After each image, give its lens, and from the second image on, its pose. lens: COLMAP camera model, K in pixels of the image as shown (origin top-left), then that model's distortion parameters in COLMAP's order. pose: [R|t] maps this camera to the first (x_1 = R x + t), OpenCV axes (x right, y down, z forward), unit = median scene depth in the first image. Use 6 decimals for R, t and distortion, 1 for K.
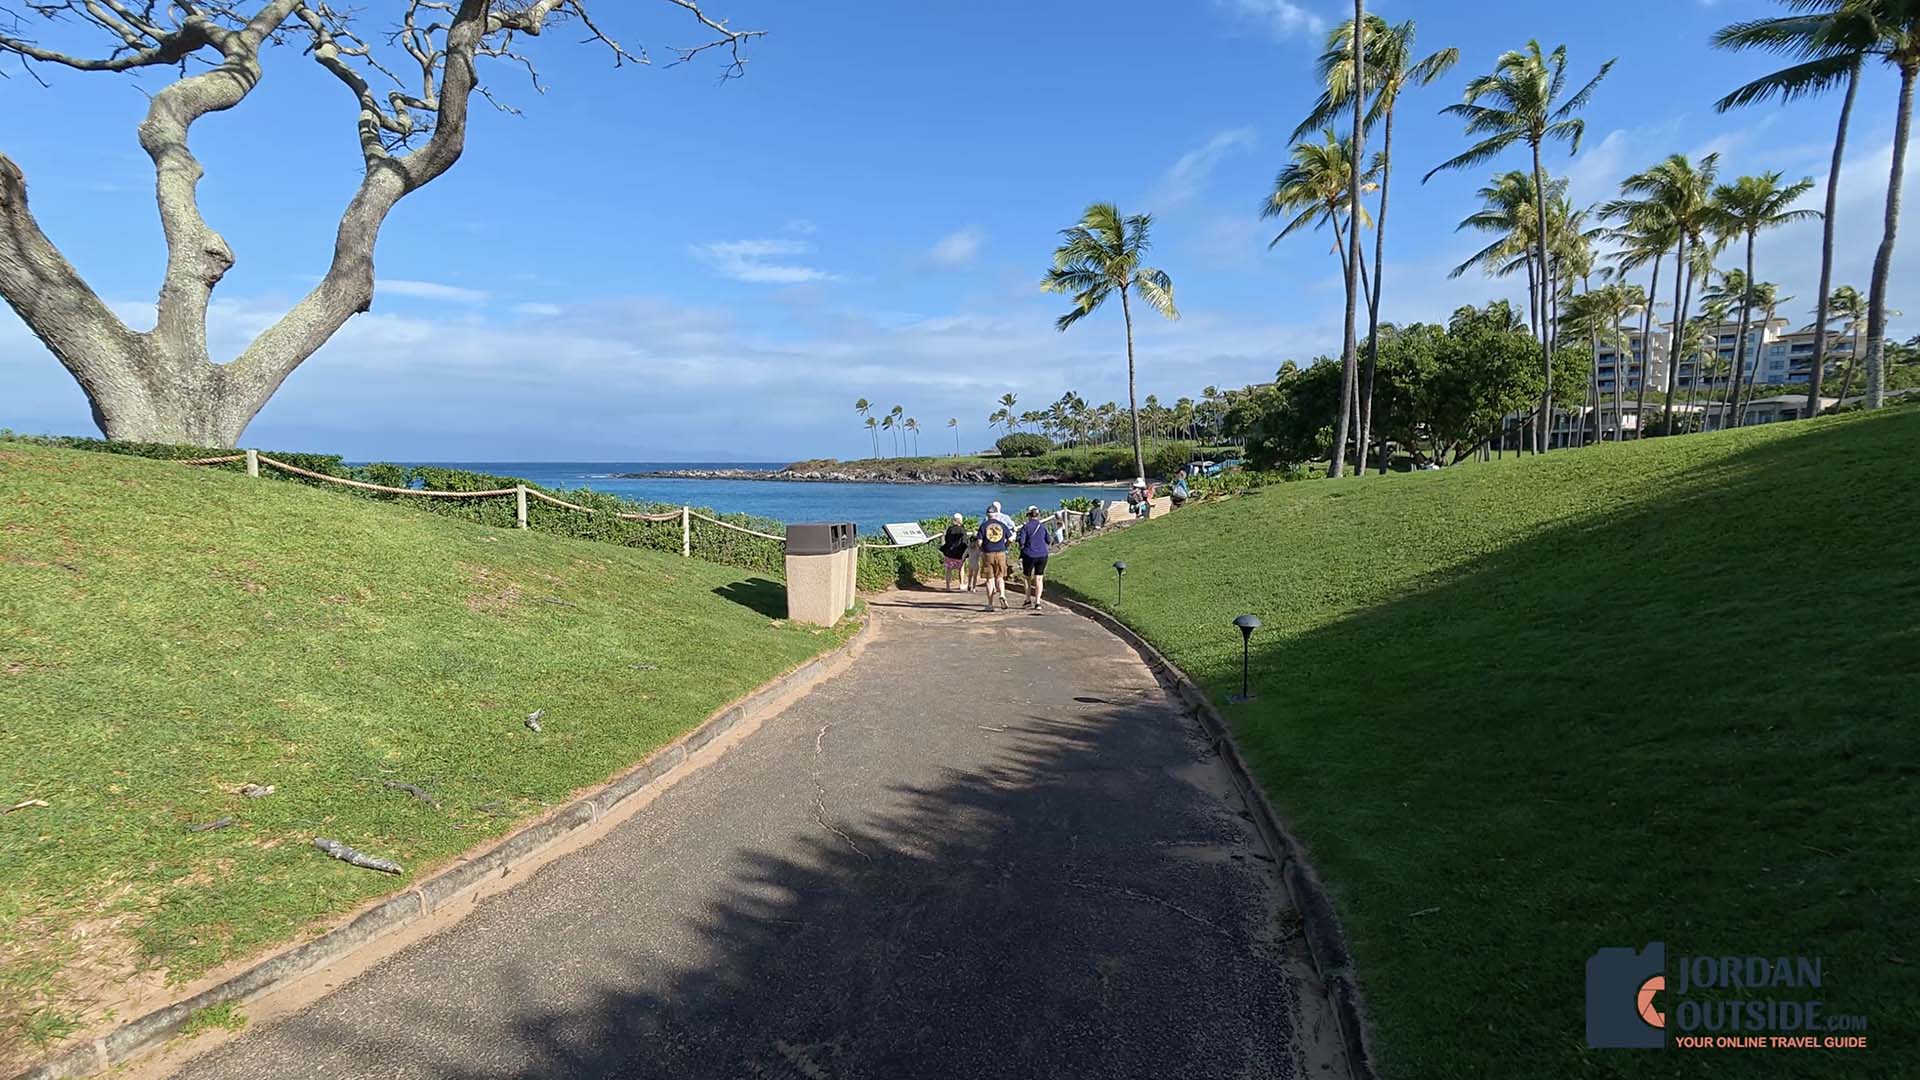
lens RADIAL K [[1447.0, 0, 957.8], [0, 1447.0, 532.8], [0, 0, 1]] dist [0.003568, 0.005933]
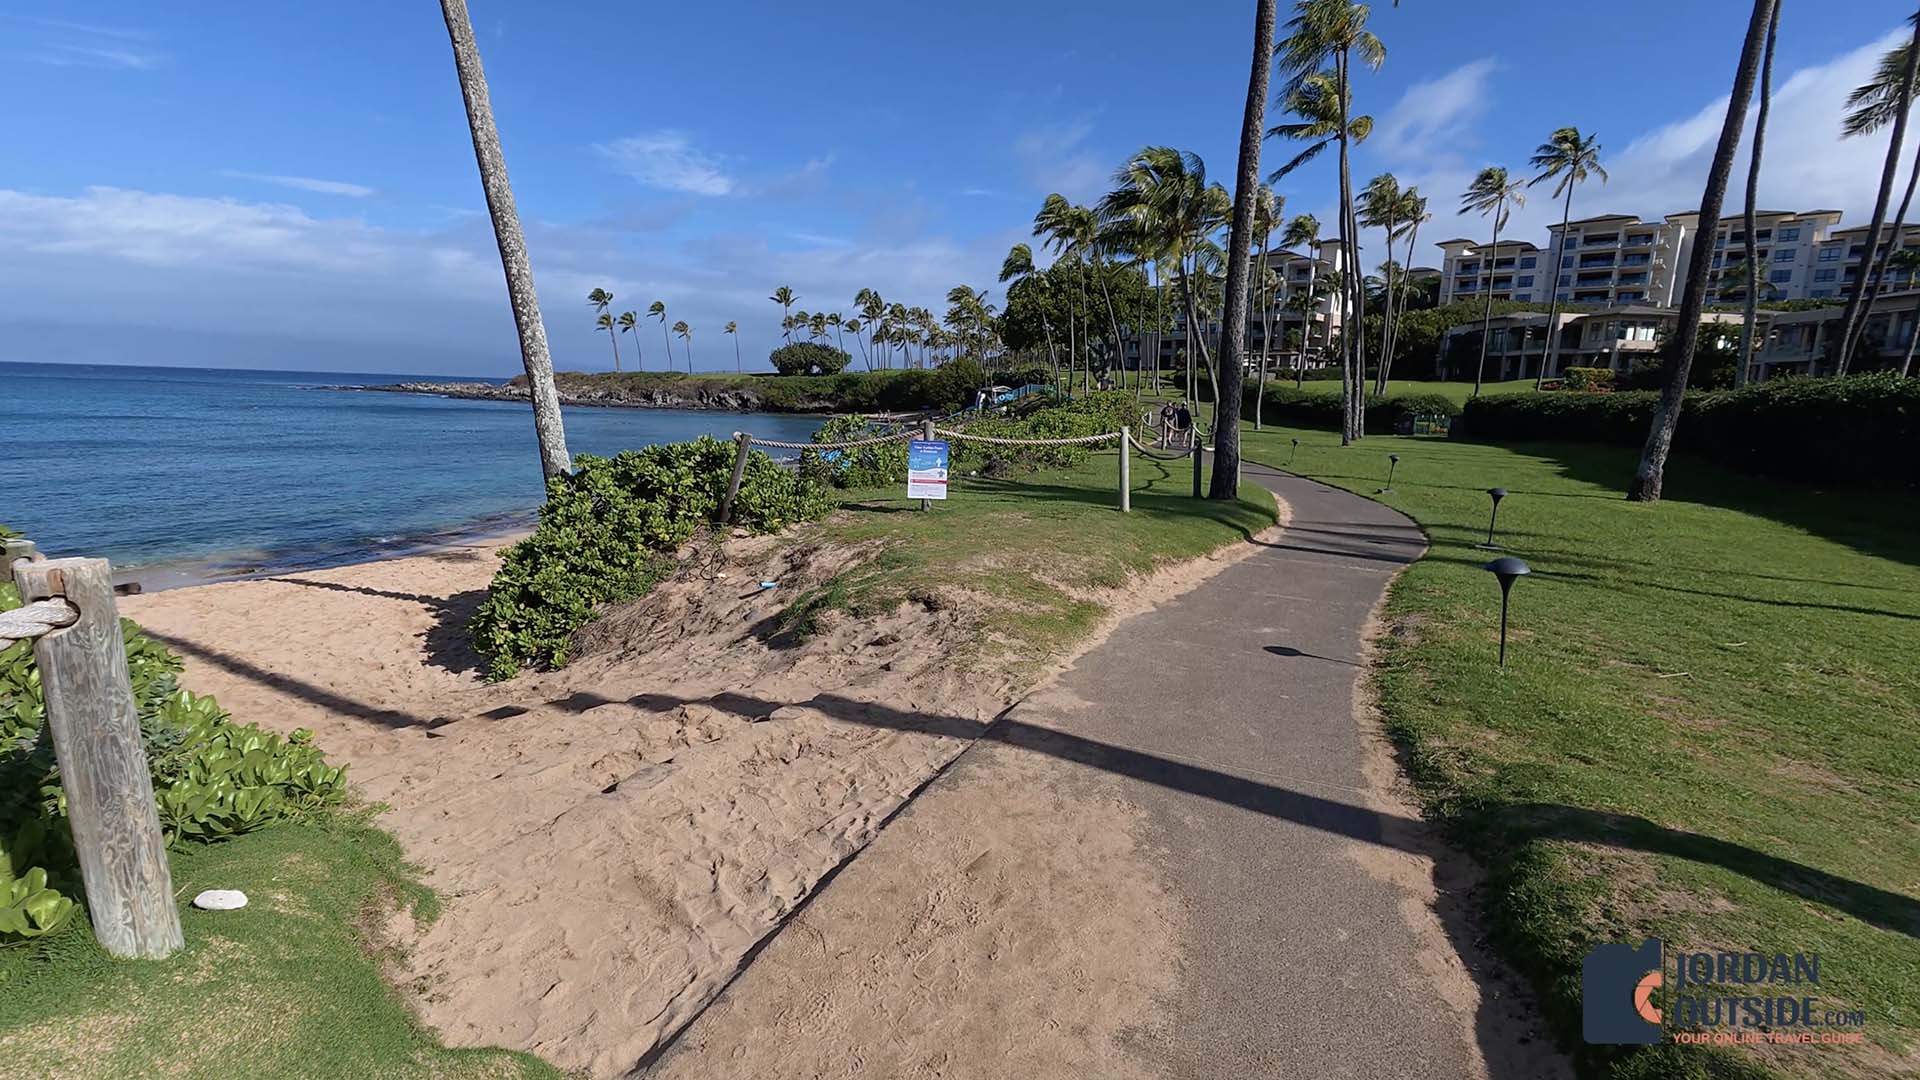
lens RADIAL K [[1447.0, 0, 957.8], [0, 1447.0, 532.8], [0, 0, 1]] dist [0.003568, 0.005933]
pose [[0.999206, 0.025882, 0.030288, 0.107267], [-0.027356, 0.998409, 0.049300, -0.011293], [-0.028964, -0.050090, 0.998325, 0.263031]]
